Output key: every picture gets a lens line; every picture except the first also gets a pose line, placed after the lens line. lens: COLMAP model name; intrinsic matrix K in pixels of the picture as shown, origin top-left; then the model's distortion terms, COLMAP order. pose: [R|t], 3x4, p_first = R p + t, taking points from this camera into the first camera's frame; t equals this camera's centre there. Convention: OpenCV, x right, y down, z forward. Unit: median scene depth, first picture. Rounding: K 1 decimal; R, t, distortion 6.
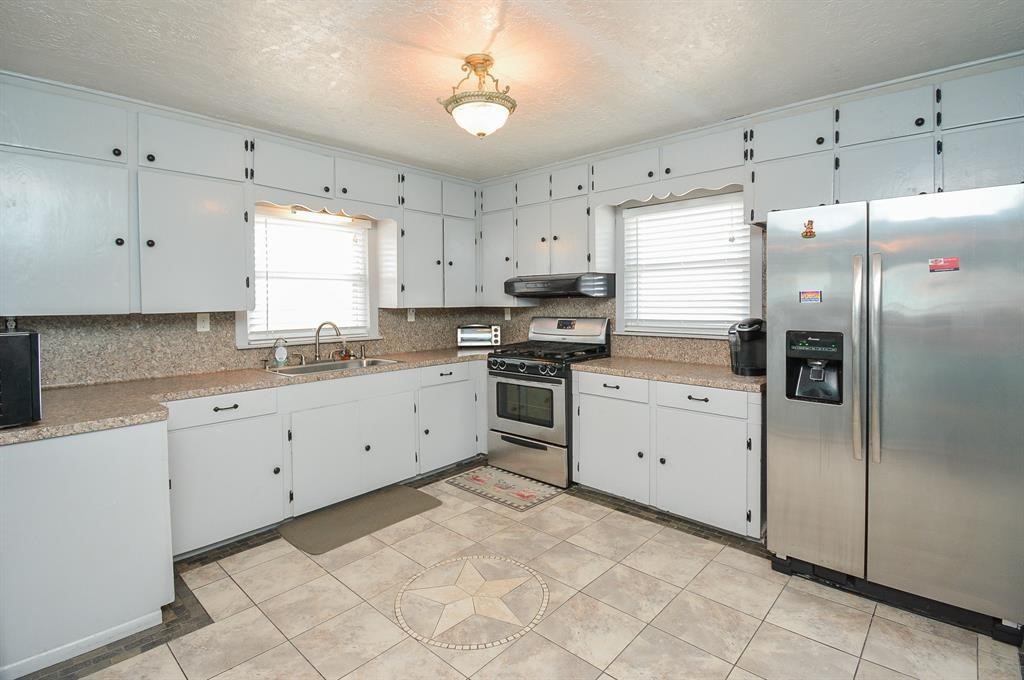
lens RADIAL K [[496.7, 0, 514.7], [0, 496.7, 316.7], [0, 0, 1]] dist [0.036438, -0.040456]
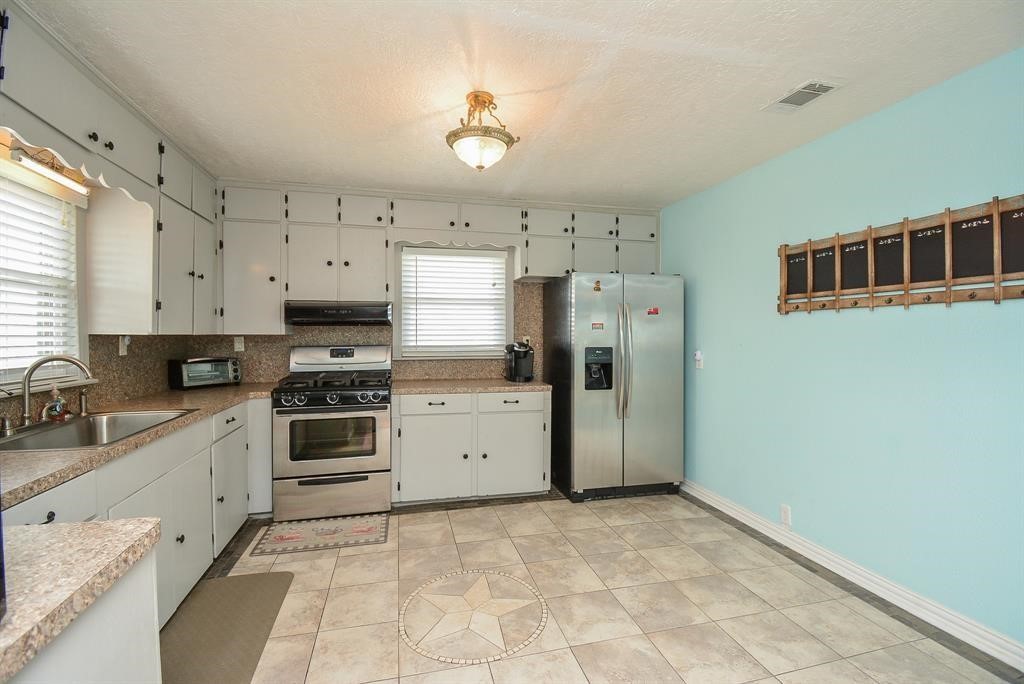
lens RADIAL K [[456.9, 0, 512.0], [0, 456.9, 342.0], [0, 0, 1]] dist [0.002205, -0.000437]
pose [[0.546816, -0.006774, 0.837226, -0.579716], [0.024490, 0.999669, -0.007907, 0.012230], [-0.836895, 0.024827, 0.546801, 0.286086]]
